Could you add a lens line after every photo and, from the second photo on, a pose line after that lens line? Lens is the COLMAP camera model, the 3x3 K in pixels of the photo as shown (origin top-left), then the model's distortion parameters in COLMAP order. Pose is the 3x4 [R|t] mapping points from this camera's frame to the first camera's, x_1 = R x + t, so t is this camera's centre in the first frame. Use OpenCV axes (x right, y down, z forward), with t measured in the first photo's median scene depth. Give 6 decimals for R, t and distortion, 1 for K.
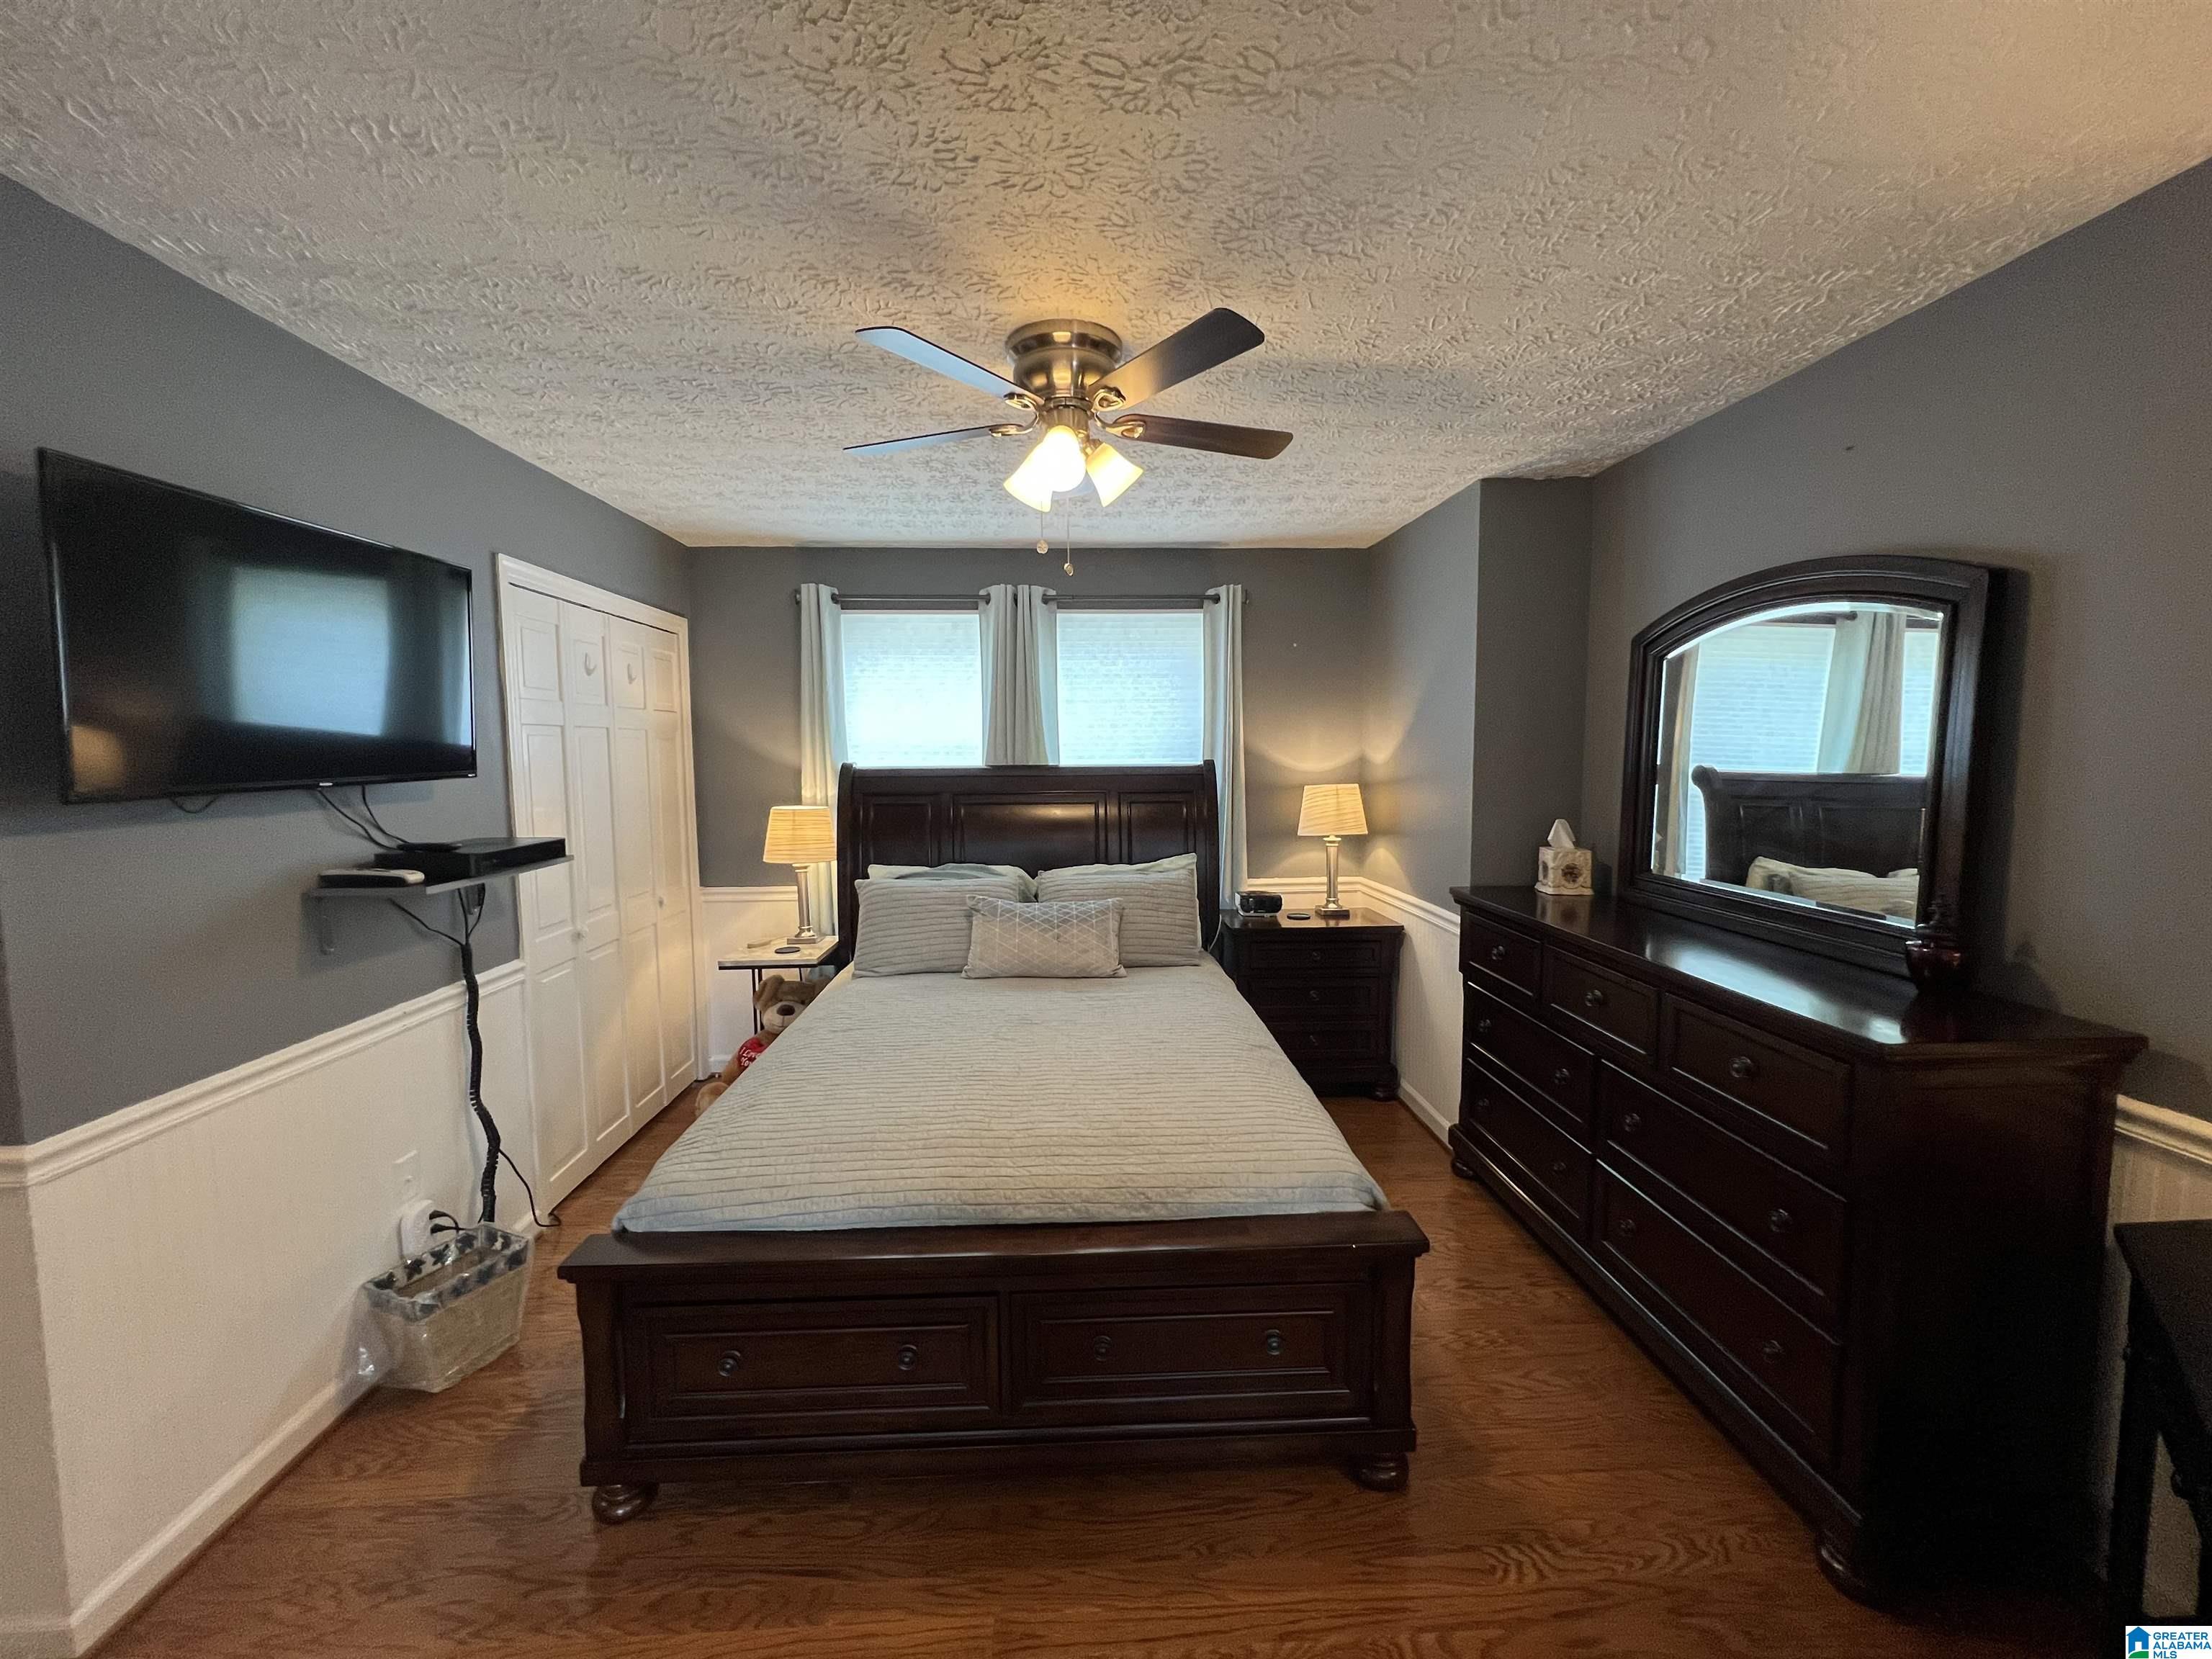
lens RADIAL K [[889.0, 0, 1105.2], [0, 889.0, 821.2], [0, 0, 1]] dist [-0.004706, 0.000027]
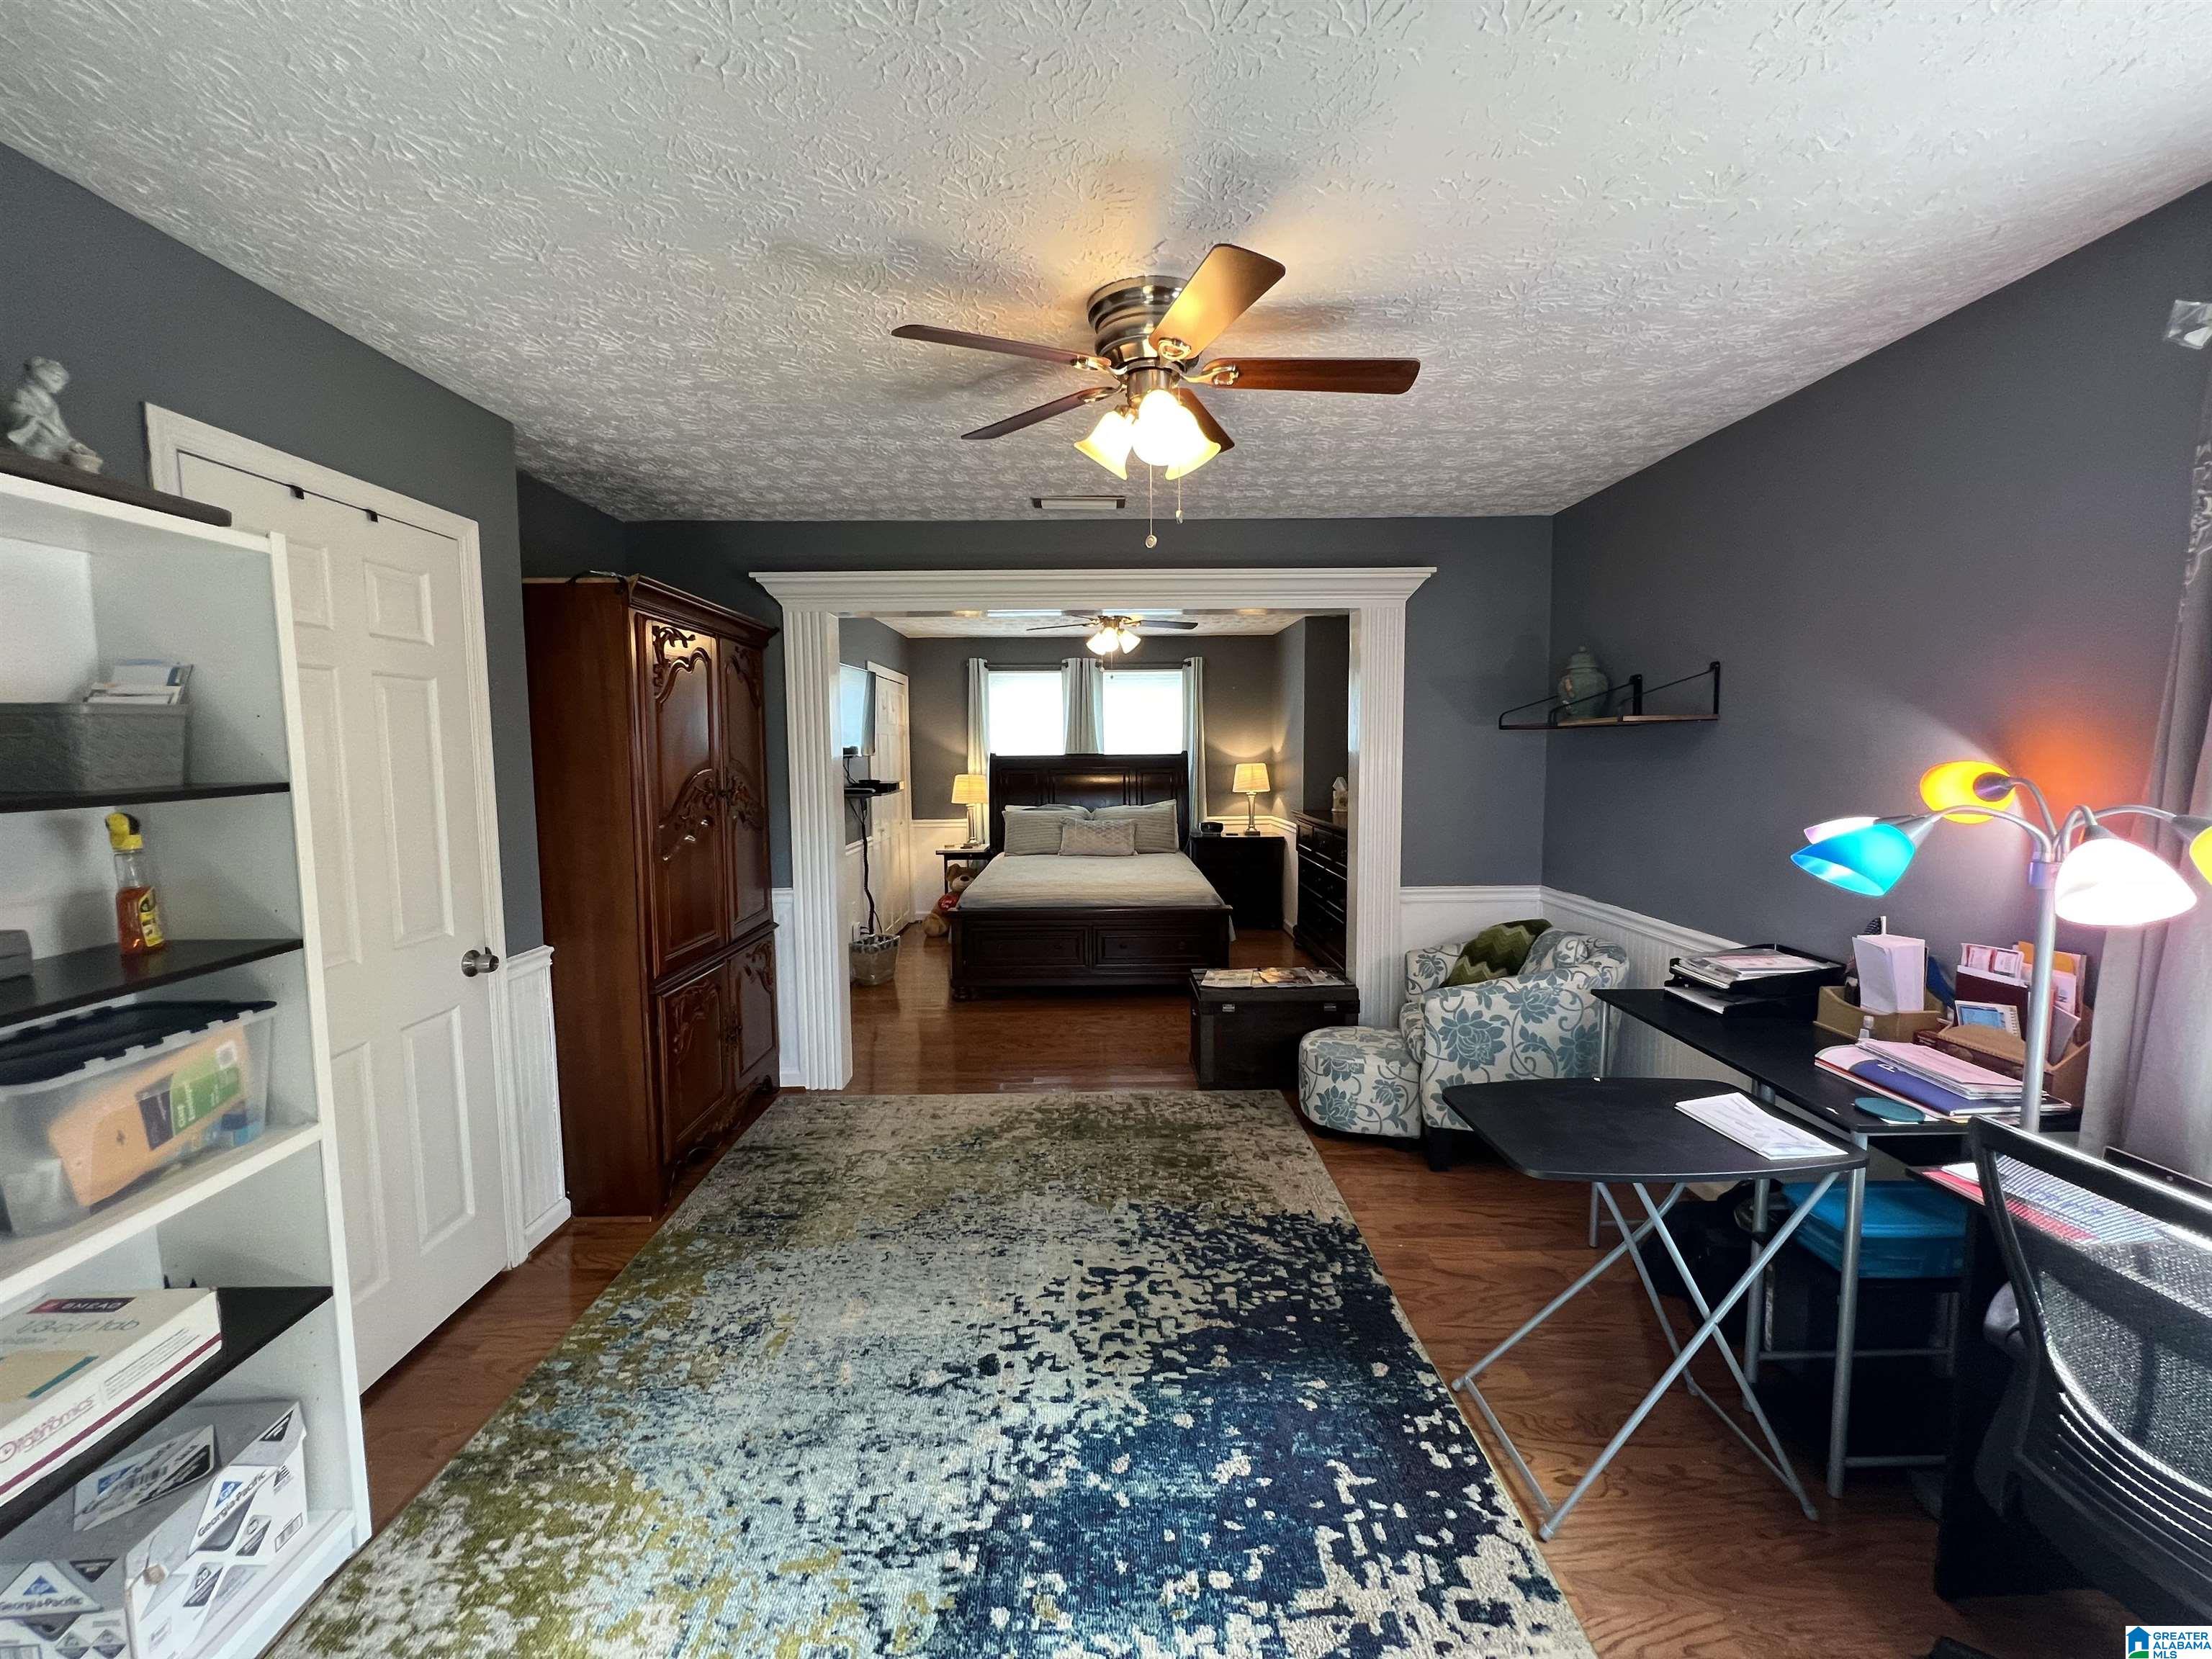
lens RADIAL K [[889.0, 0, 1107.8], [0, 889.0, 832.0], [0, 0, 1]] dist [-0.004706, 0.000027]
pose [[0.999369, 0.003622, -0.035346, 0.022815], [-0.003157, 0.999908, 0.013184, 0.078538], [0.035390, -0.013064, 0.999288, -0.889441]]
